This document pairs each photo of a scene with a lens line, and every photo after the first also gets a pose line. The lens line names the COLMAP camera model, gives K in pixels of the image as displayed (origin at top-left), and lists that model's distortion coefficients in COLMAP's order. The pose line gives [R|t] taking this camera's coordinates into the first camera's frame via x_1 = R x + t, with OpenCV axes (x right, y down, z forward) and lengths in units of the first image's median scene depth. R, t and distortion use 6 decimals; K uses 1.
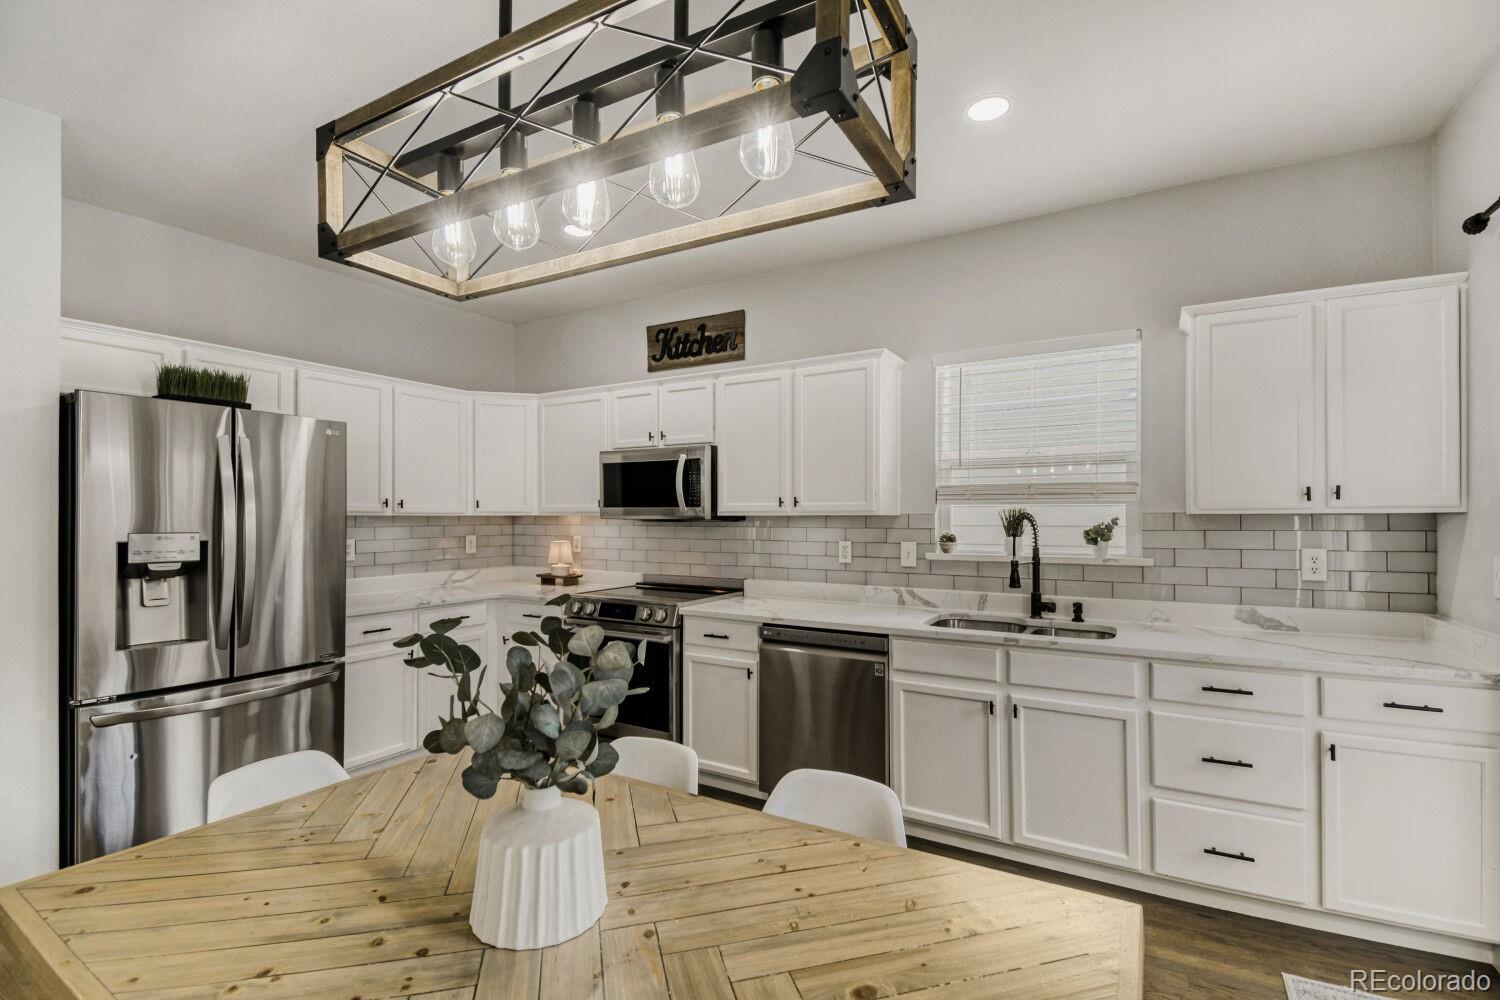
lens RADIAL K [[671.5, 0, 754.6], [0, 671.5, 511.8], [0, 0, 1]] dist [0.011649, -0.020676]
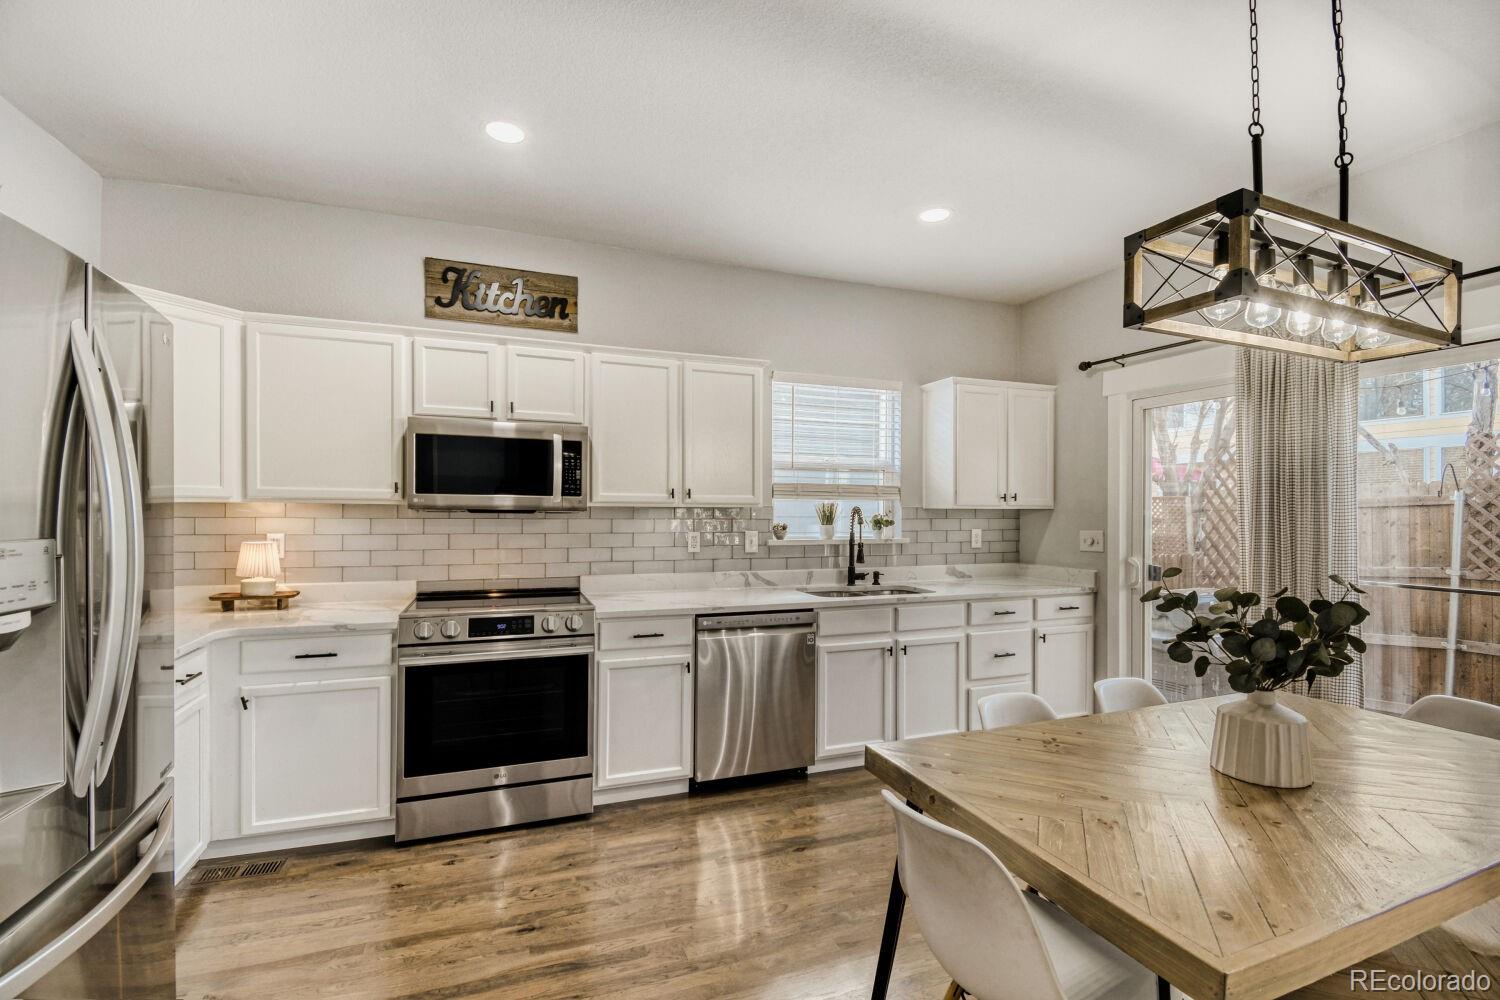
lens RADIAL K [[660.9, 0, 744.9], [0, 660.9, 513.8], [0, 0, 1]] dist [0.012842, -0.026482]
pose [[0.625249, 0.001035, 0.780424, -0.694281], [-0.011959, 0.999894, 0.008255, 0.006940], [-0.780333, -0.014494, 0.625196, 0.324695]]
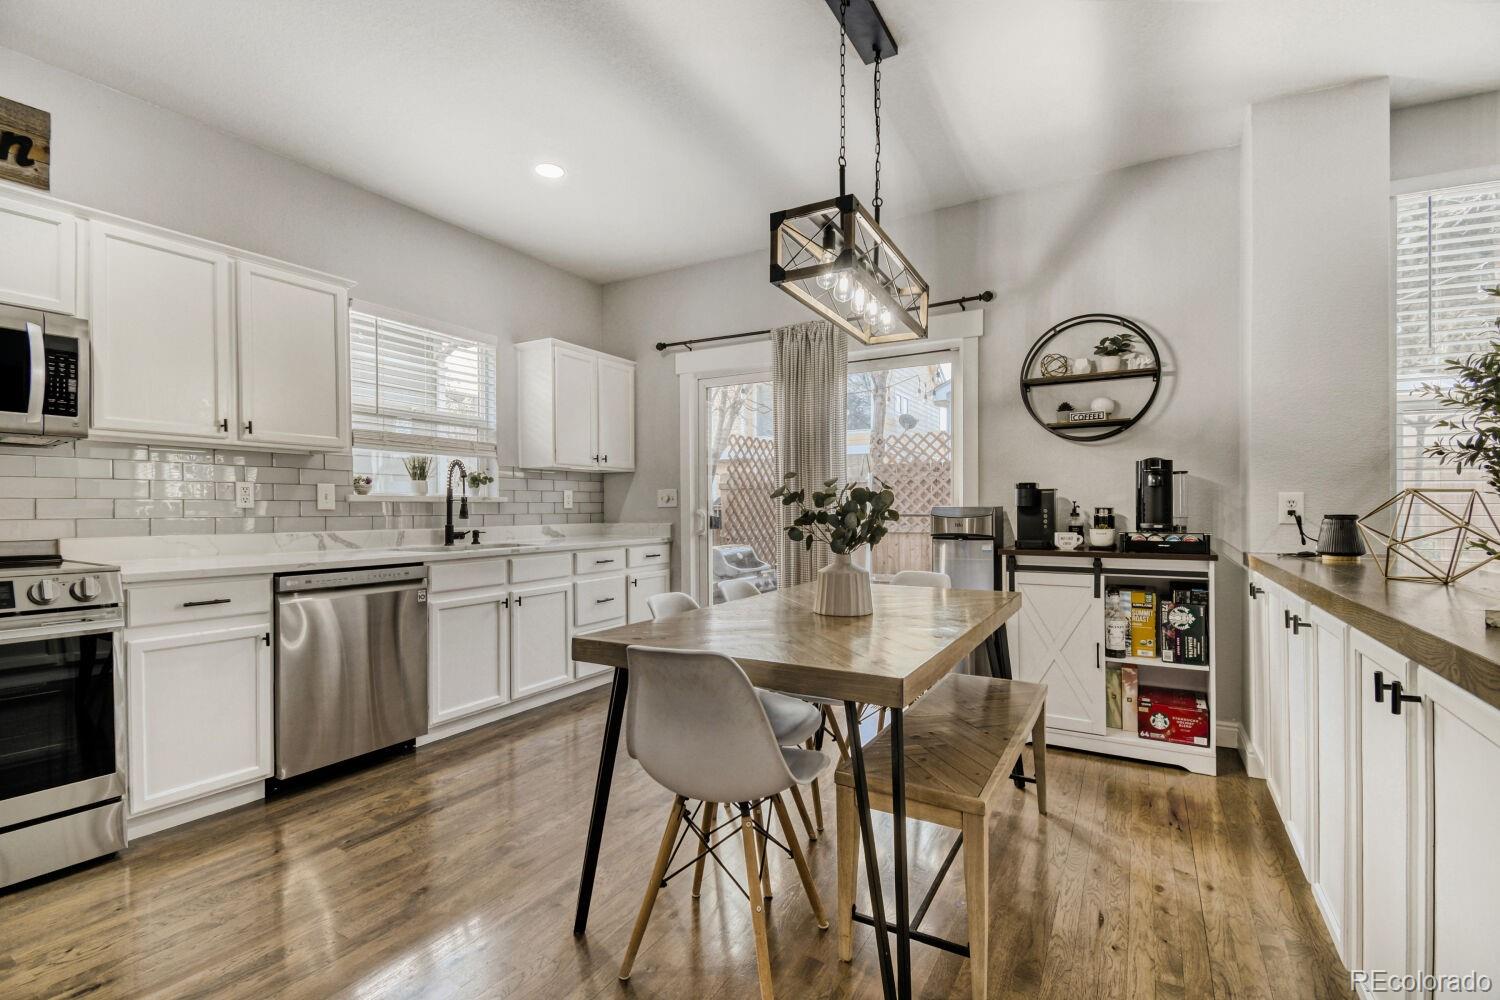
lens RADIAL K [[671.5, 0, 754.6], [0, 671.5, 511.8], [0, 0, 1]] dist [0.011649, -0.020676]
pose [[-0.021722, -0.002315, 0.999761, -0.786321], [-0.002032, 0.999995, 0.002271, 0.086358], [-0.999762, -0.001983, -0.021726, 0.434558]]
